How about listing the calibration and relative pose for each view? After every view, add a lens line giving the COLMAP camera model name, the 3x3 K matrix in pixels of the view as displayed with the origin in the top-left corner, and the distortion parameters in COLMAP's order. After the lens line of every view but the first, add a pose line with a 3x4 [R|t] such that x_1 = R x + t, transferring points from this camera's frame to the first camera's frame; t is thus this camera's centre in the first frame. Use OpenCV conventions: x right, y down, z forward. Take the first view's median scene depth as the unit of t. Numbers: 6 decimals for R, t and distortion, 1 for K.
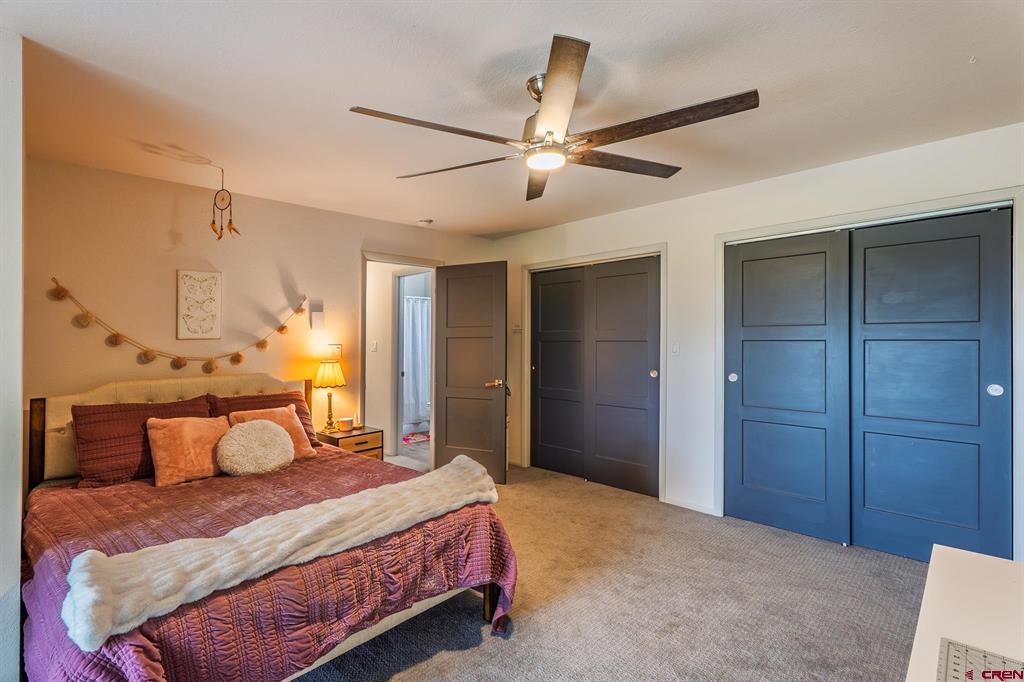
lens RADIAL K [[480.5, 0, 510.6], [0, 480.5, 334.7], [0, 0, 1]] dist [0.004839, -0.002889]
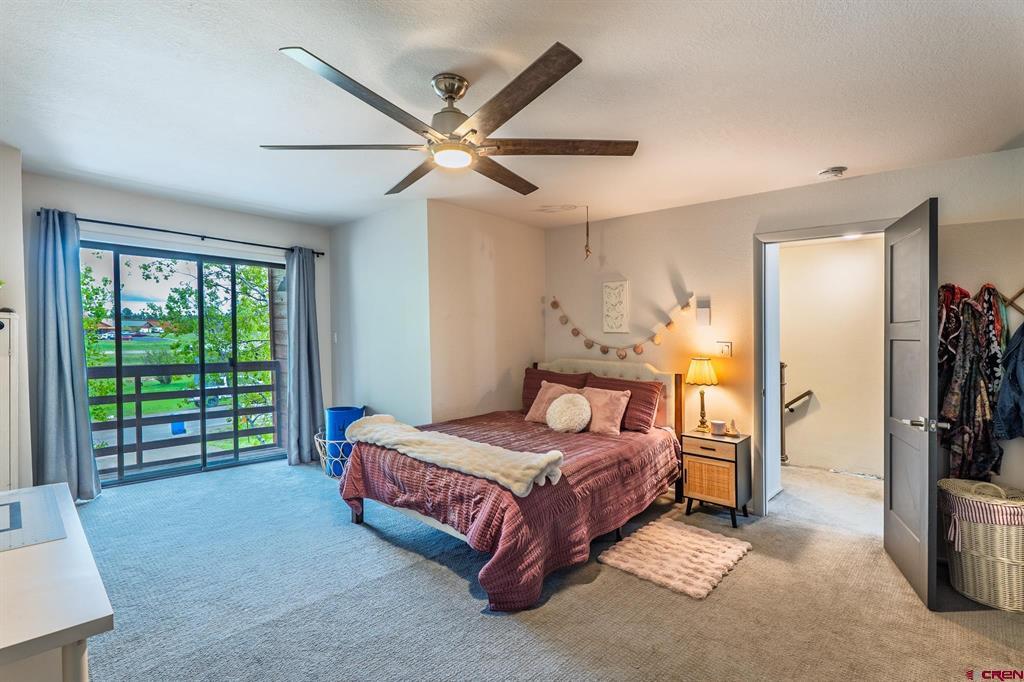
lens RADIAL K [[480.5, 0, 510.7], [0, 480.5, 345.8], [0, 0, 1]] dist [0.004839, -0.002889]
pose [[0.027338, 0.040222, -0.998817, 0.683101], [-0.016583, 0.999071, 0.039778, -0.002809], [0.999489, 0.015476, 0.027979, 0.677915]]
